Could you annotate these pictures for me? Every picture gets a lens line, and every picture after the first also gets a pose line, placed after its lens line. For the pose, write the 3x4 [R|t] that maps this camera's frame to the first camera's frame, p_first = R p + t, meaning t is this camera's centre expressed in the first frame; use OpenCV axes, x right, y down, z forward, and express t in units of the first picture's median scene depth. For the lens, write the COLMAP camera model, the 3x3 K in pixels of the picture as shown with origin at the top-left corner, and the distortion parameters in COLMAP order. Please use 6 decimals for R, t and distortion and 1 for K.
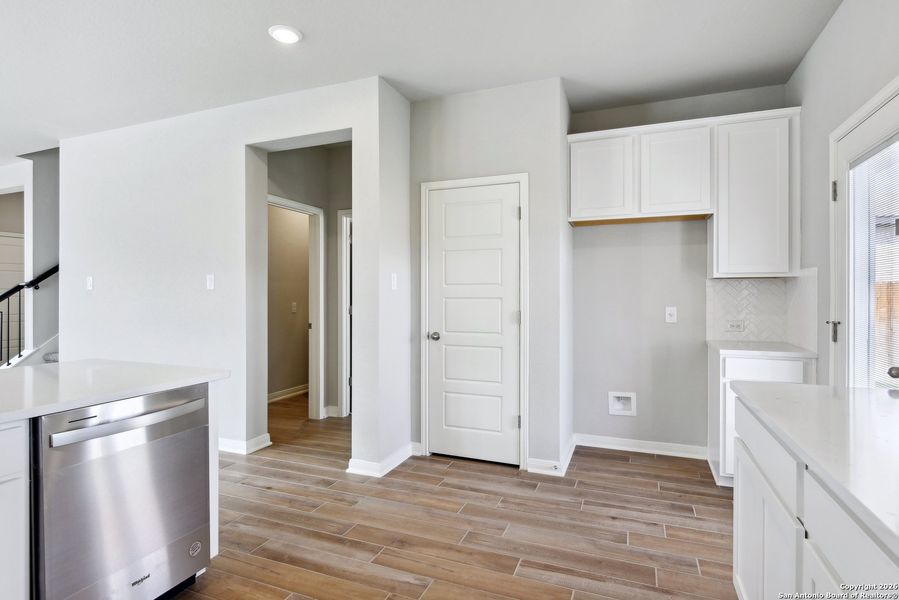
lens RADIAL K [[459.3, 0, 448.5], [0, 459.3, 299.8], [0, 0, 1]] dist [0.000898, -0.007658]
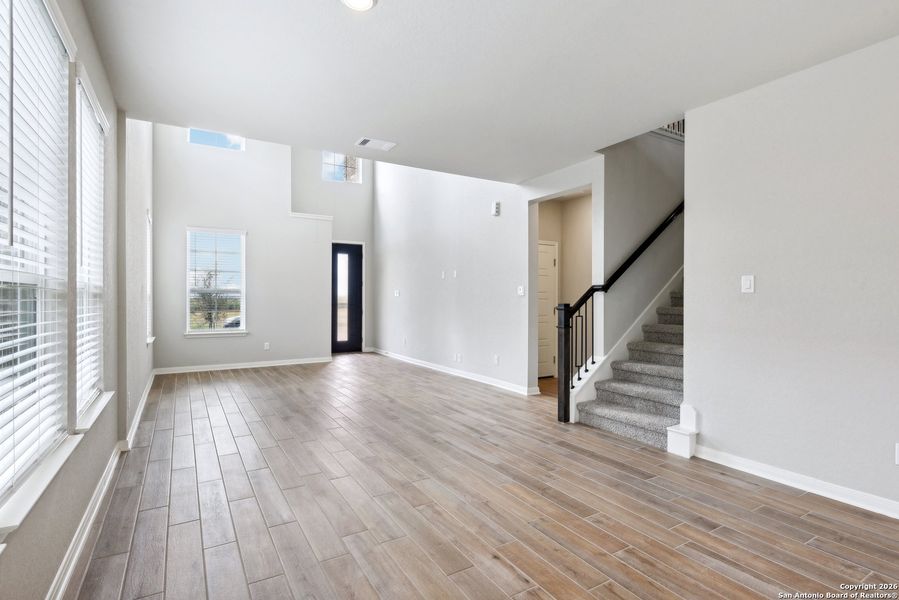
lens RADIAL K [[424.6, 0, 450.8], [0, 424.6, 300.5], [0, 0, 1]] dist [0.003224, -0.003563]
pose [[0.797440, 0.002028, -0.603395, -1.433489], [-0.000296, 0.999996, 0.002970, -0.019985], [0.603399, -0.002190, 0.797437, 0.257321]]
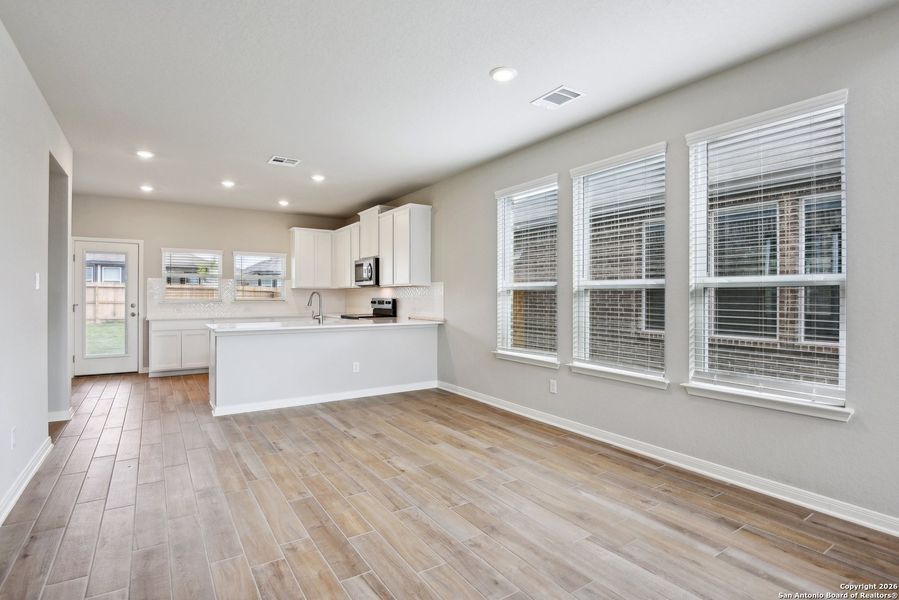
lens RADIAL K [[459.3, 0, 445.5], [0, 459.3, 296.9], [0, 0, 1]] dist [0.000898, -0.007658]
pose [[-0.811089, -0.007227, 0.584878, -2.840734], [-0.003295, 0.999964, 0.007787, -0.026191], [-0.584913, 0.004388, -0.811084, 2.113216]]
